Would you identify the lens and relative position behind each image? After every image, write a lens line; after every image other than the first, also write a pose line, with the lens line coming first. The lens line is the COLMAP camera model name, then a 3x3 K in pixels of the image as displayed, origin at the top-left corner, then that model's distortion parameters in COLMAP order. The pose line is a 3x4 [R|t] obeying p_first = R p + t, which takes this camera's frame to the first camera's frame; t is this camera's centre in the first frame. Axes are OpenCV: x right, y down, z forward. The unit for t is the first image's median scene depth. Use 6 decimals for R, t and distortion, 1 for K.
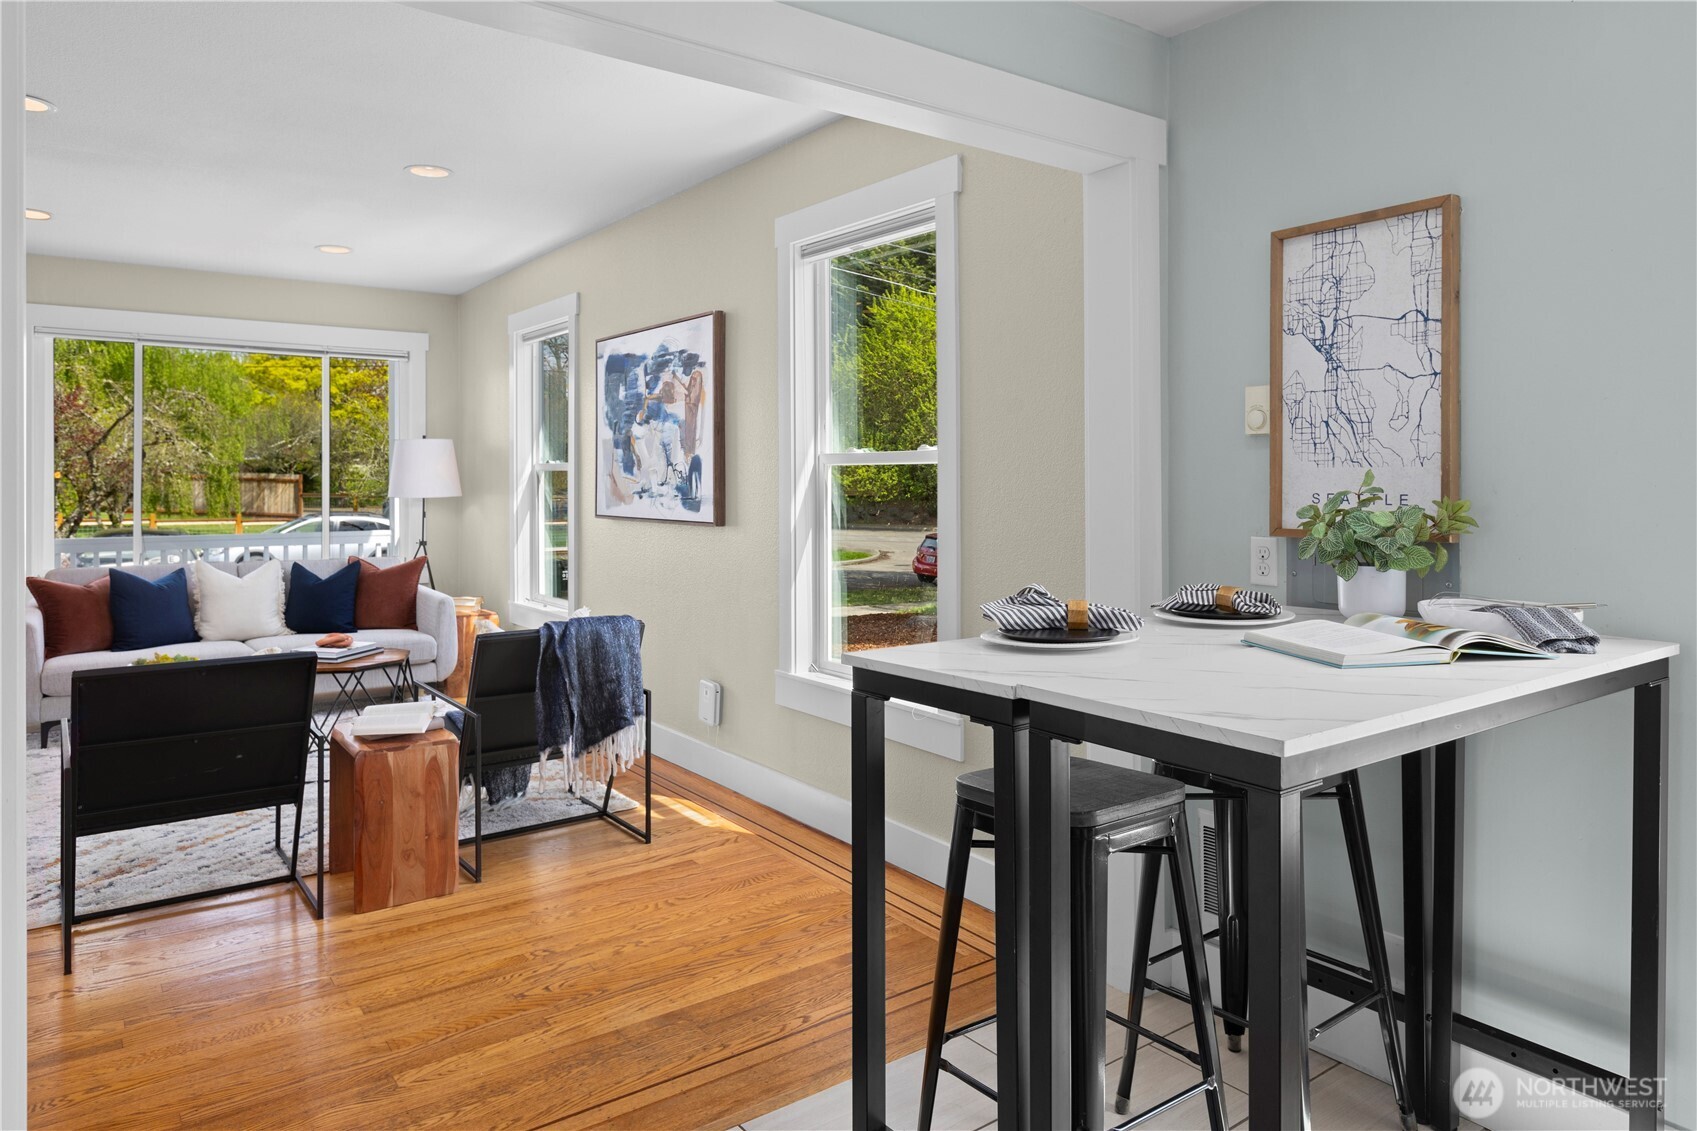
lens RADIAL K [[1094.7, 0, 846.4], [0, 1094.7, 474.0], [0, 0, 1]] dist [-0.005011, 0.013009]
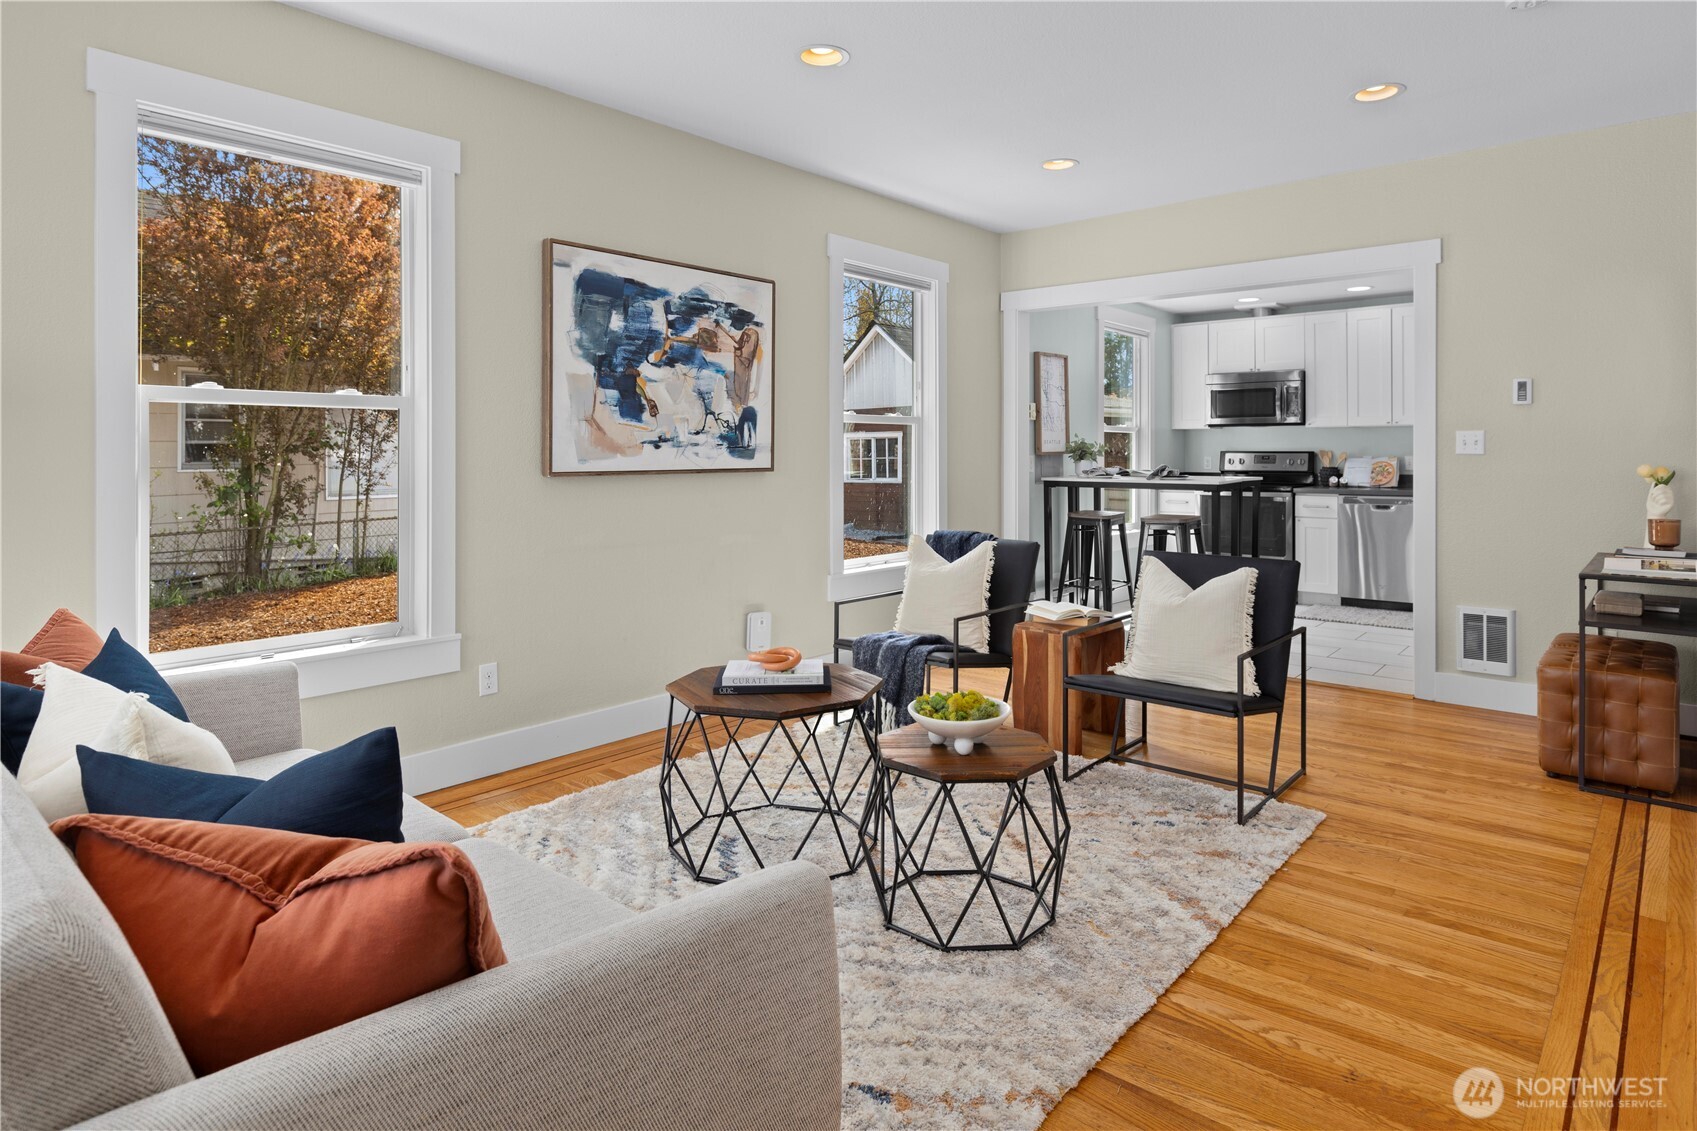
lens RADIAL K [[955.7, 0, 834.1], [0, 955.7, 450.4], [0, 0, 1]] dist [0.003332, 0.000156]
pose [[-0.212074, -0.001010, 0.977253, -1.072915], [-0.004613, 0.999989, 0.000032, 0.025424], [-0.977243, -0.004501, -0.212076, 1.118140]]
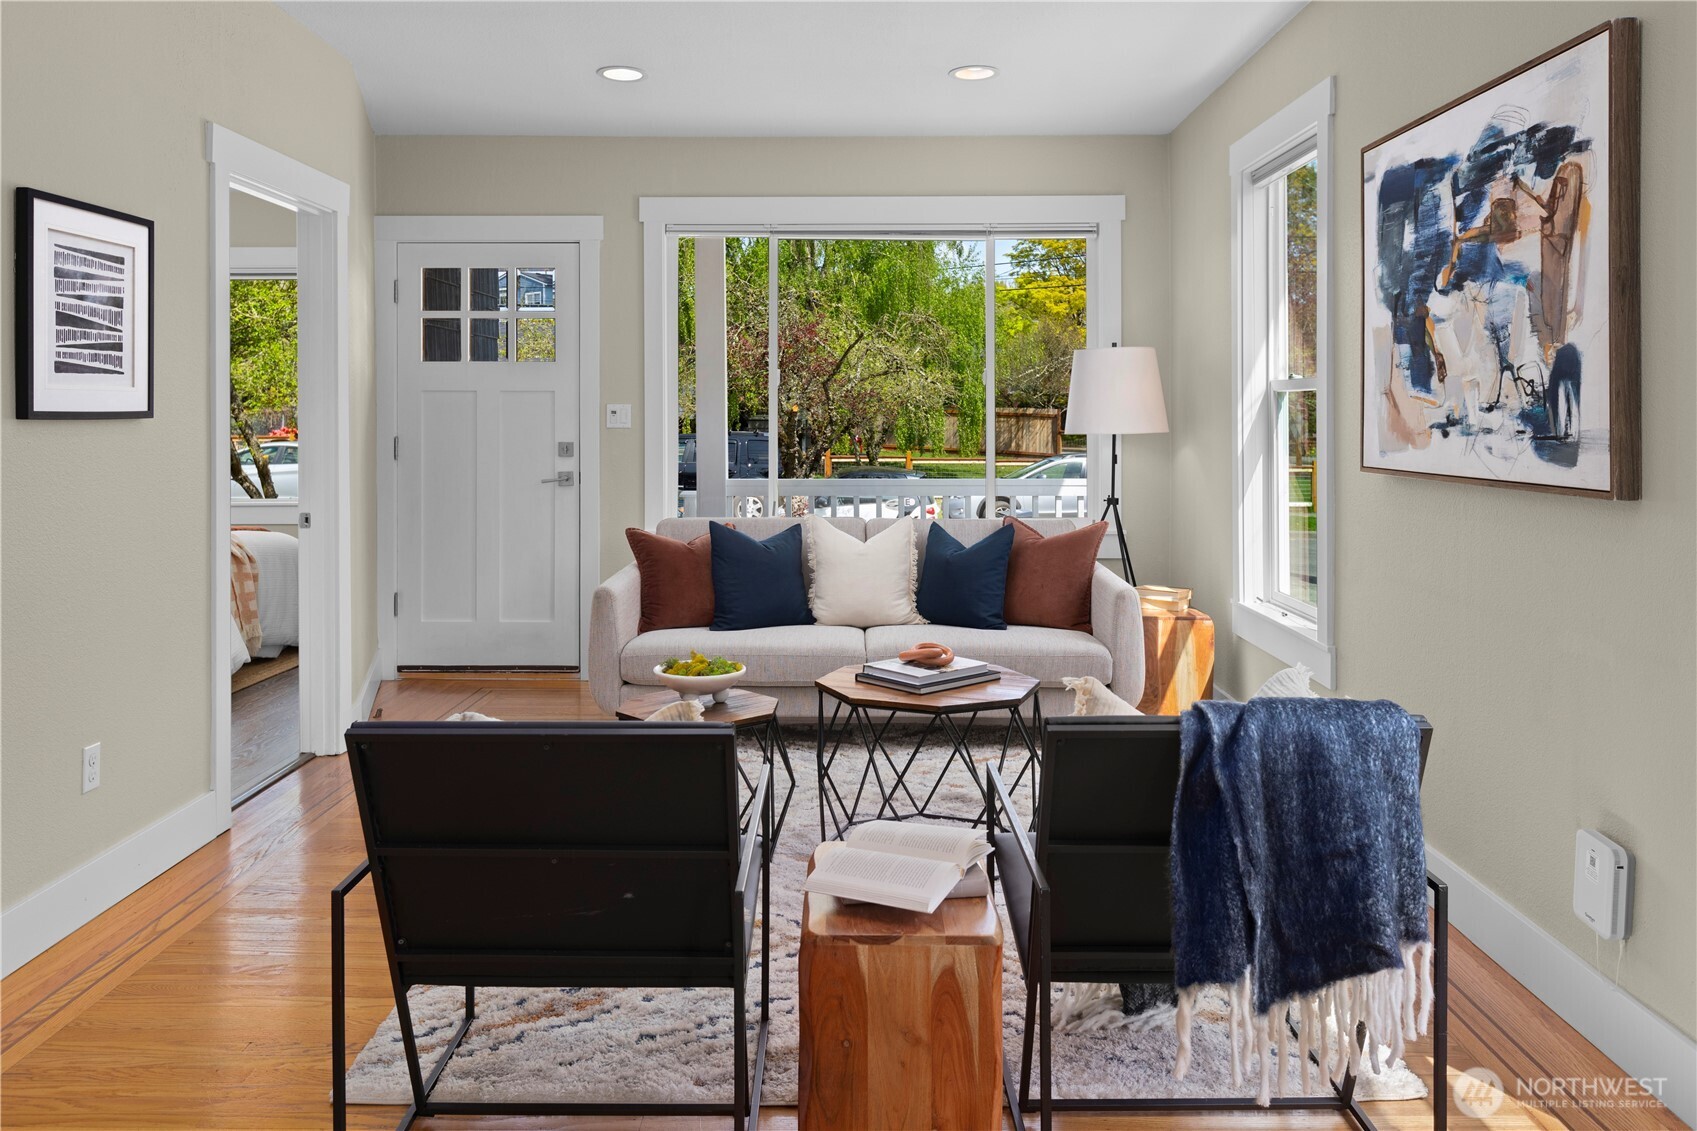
lens RADIAL K [[1316.1, 0, 840.6], [0, 1316.1, 419.1], [0, 0, 1]] dist [0.010557, -0.014363]
pose [[0.801460, 0.001038, -0.598048, -0.049620], [0.003449, 0.999974, 0.006358, 0.009905], [0.598039, -0.007158, 0.801435, 0.365332]]
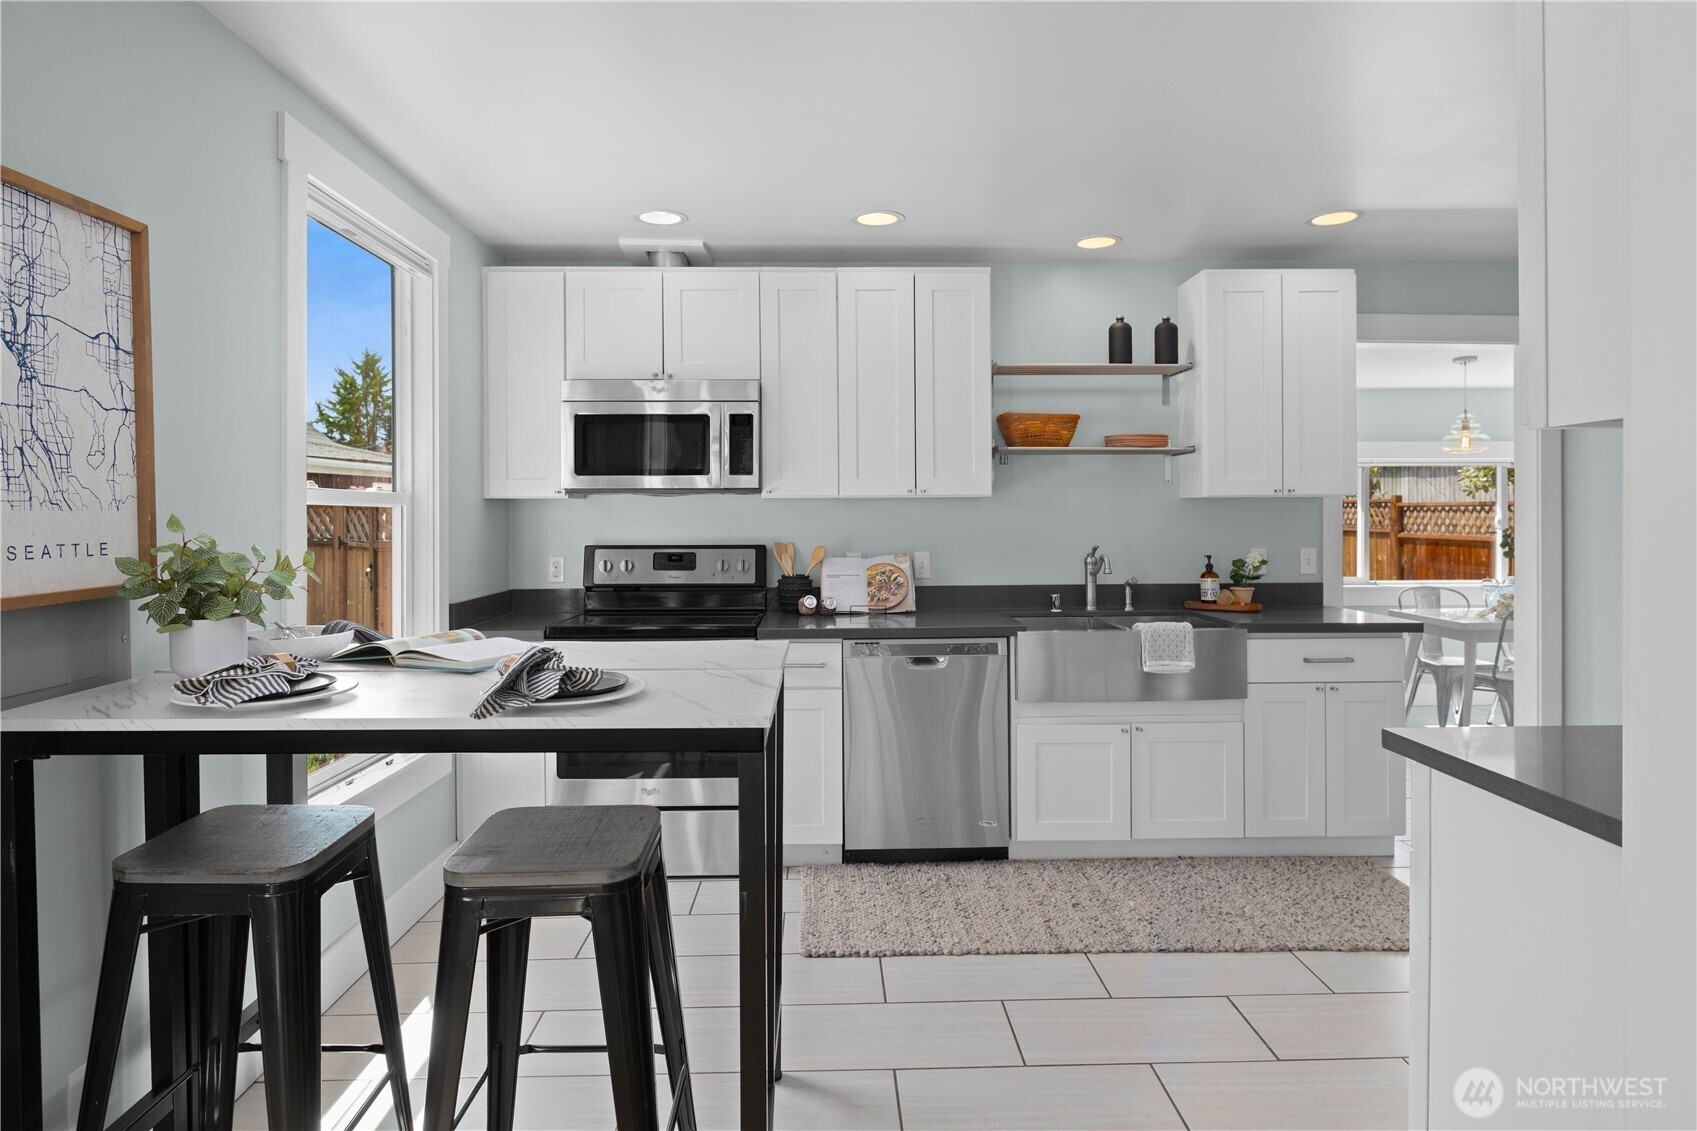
lens RADIAL K [[1007.4, 0, 850.9], [0, 1007.4, 523.4], [0, 0, 1]] dist [-0.002461, 0.002092]
pose [[-0.815091, -0.003457, 0.579322, -0.213526], [-0.000287, 0.999984, 0.005562, -0.000584], [-0.579332, 0.004367, -0.815080, 0.640196]]
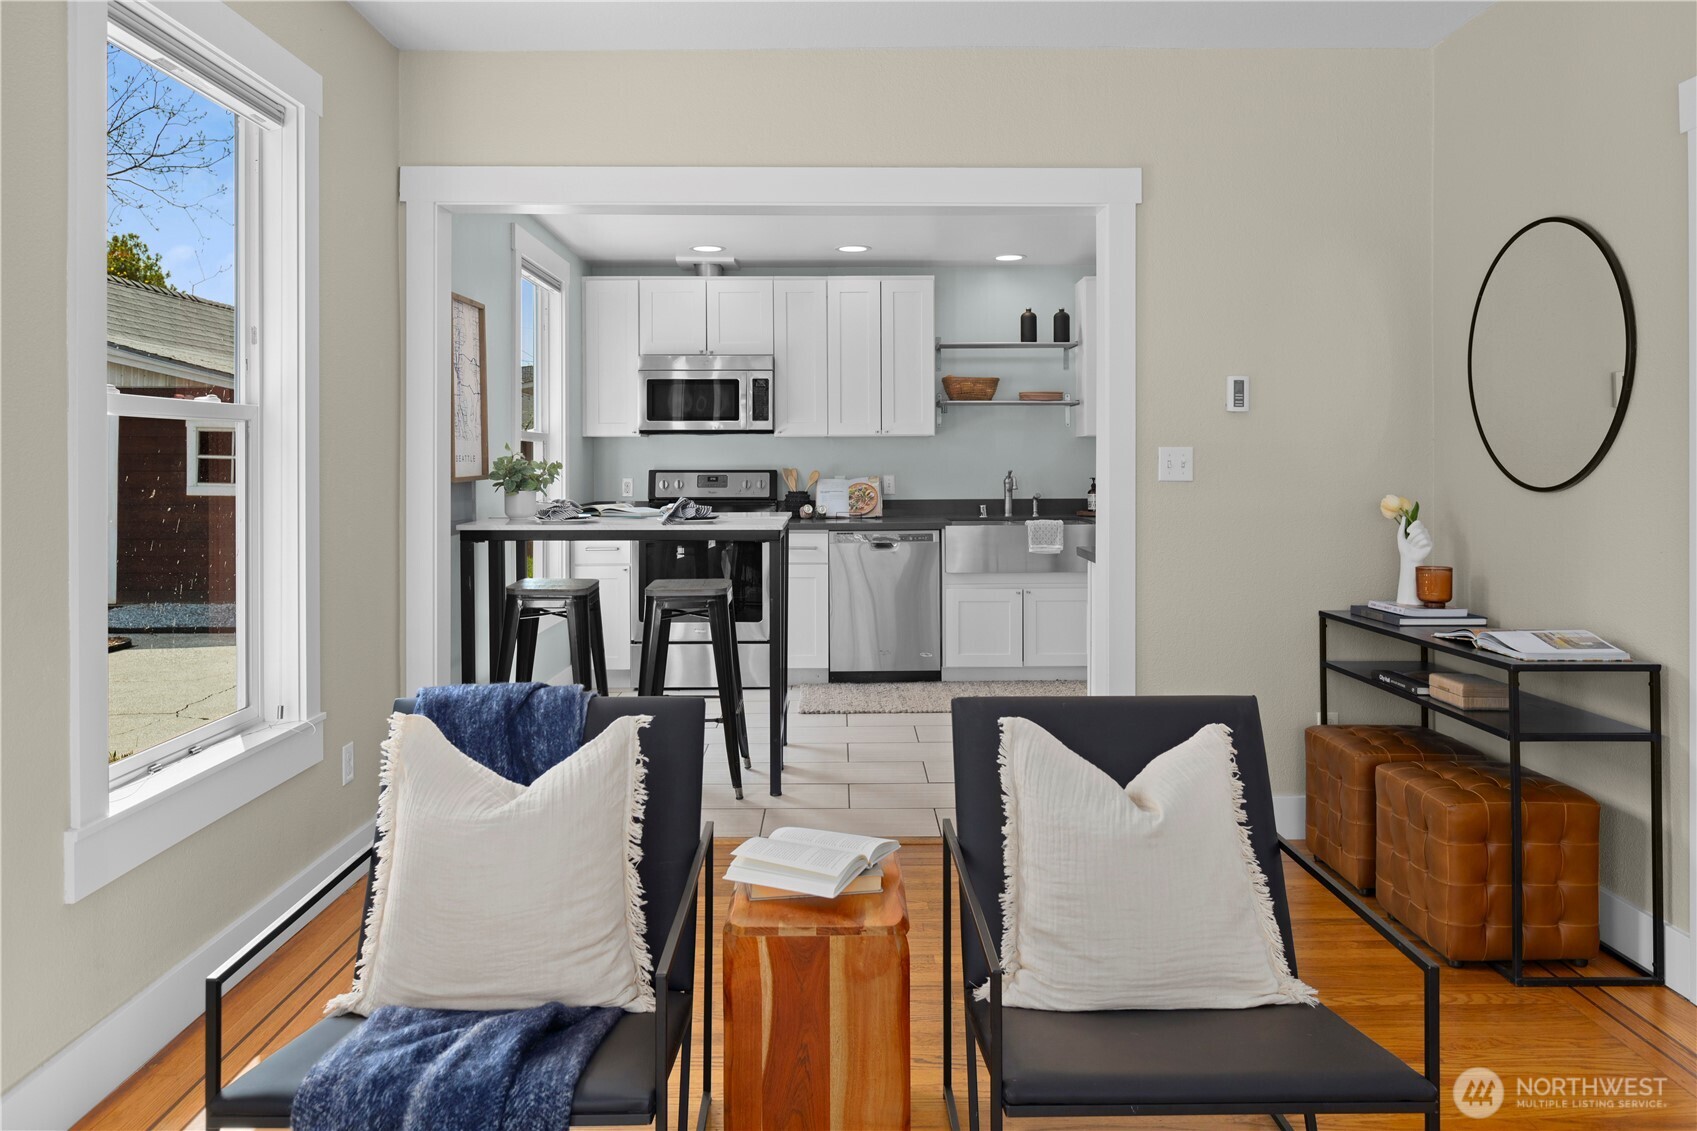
lens RADIAL K [[1202.0, 0, 868.0], [0, 1202.0, 463.0], [0, 0, 1]] dist [0.003712, -0.001832]
pose [[-0.812970, -0.001232, 0.582304, -0.596716], [-0.001141, 0.999999, 0.000522, 0.013776], [-0.582304, -0.000241, -0.812971, 1.104555]]
